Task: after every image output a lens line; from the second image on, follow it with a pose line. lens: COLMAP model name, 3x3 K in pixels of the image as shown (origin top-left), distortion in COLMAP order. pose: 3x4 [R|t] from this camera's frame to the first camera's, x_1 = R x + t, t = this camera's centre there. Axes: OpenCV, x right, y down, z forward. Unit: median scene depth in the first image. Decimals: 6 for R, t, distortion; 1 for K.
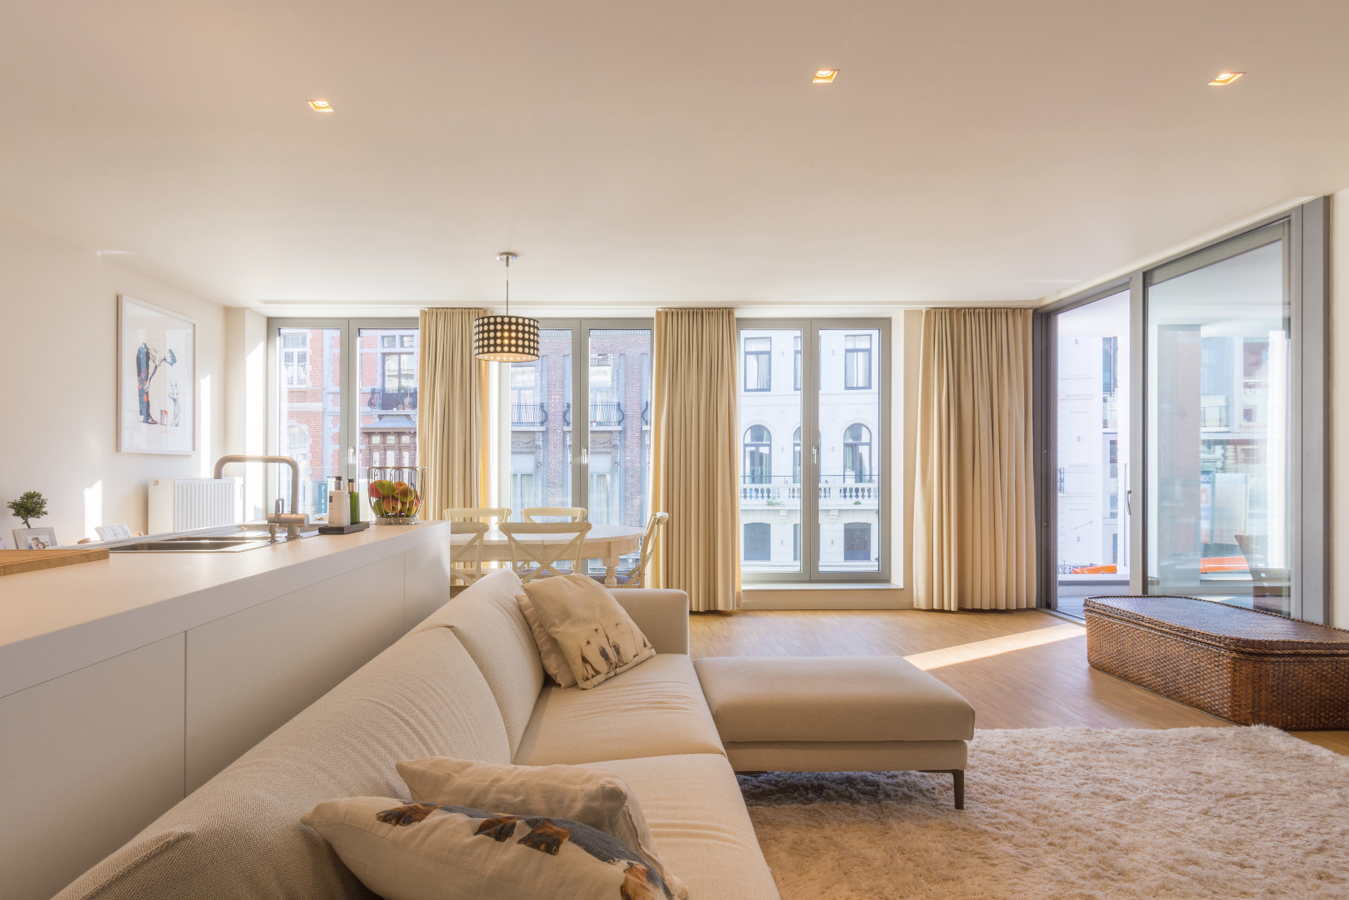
lens RADIAL K [[706.1, 0, 648.6], [0, 706.1, 477.1], [0, 0, 1]] dist [0.003519, -0.000590]
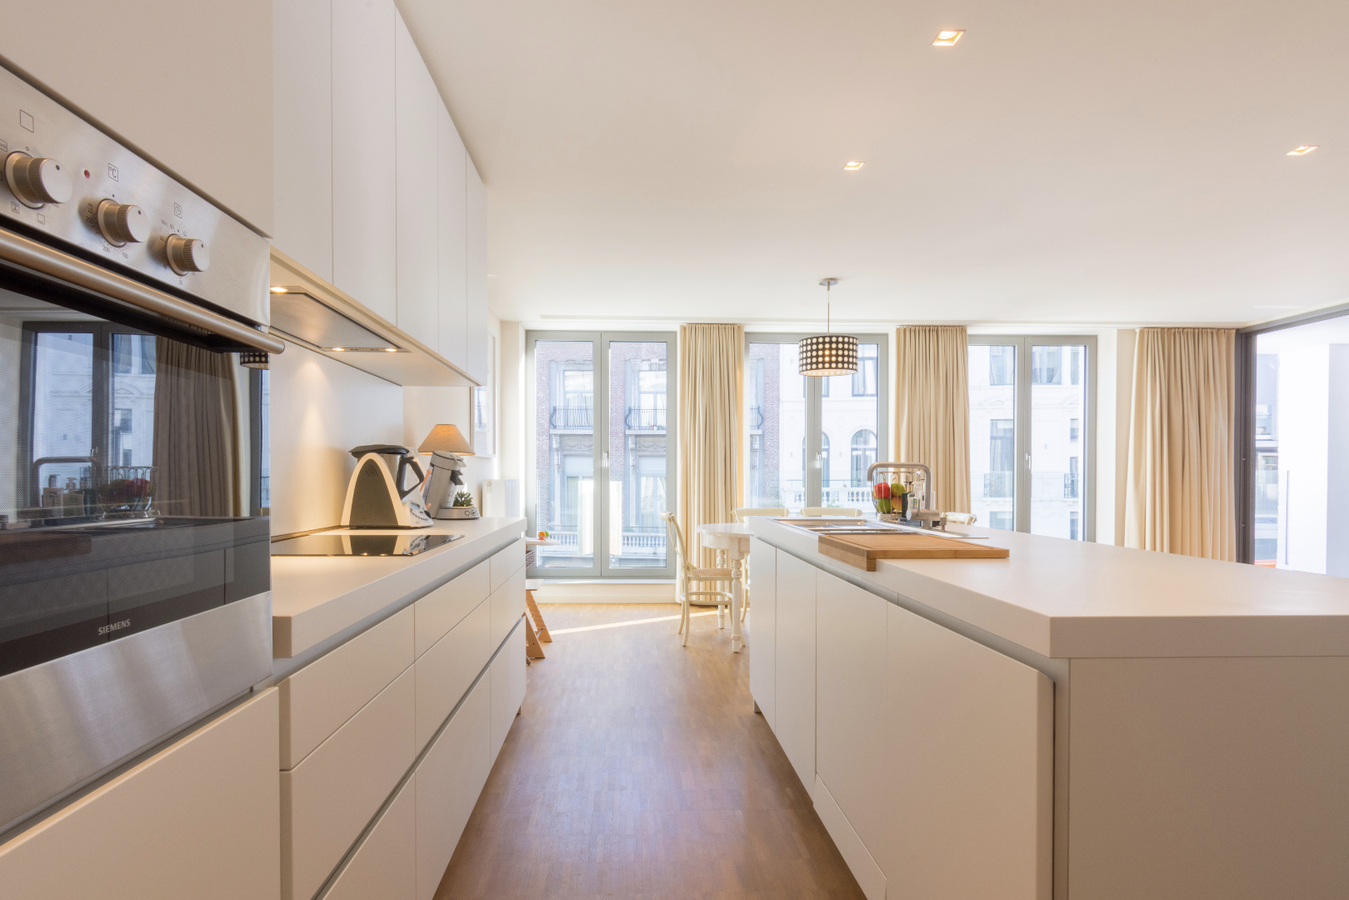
lens RADIAL K [[706.1, 0, 669.7], [0, 706.1, 475.7], [0, 0, 1]] dist [0.003519, -0.000590]
pose [[0.999740, 0.005126, 0.022226, -0.362439], [-0.004980, 0.999966, -0.006643, 0.001183], [-0.022260, 0.006531, 0.999731, -0.078708]]
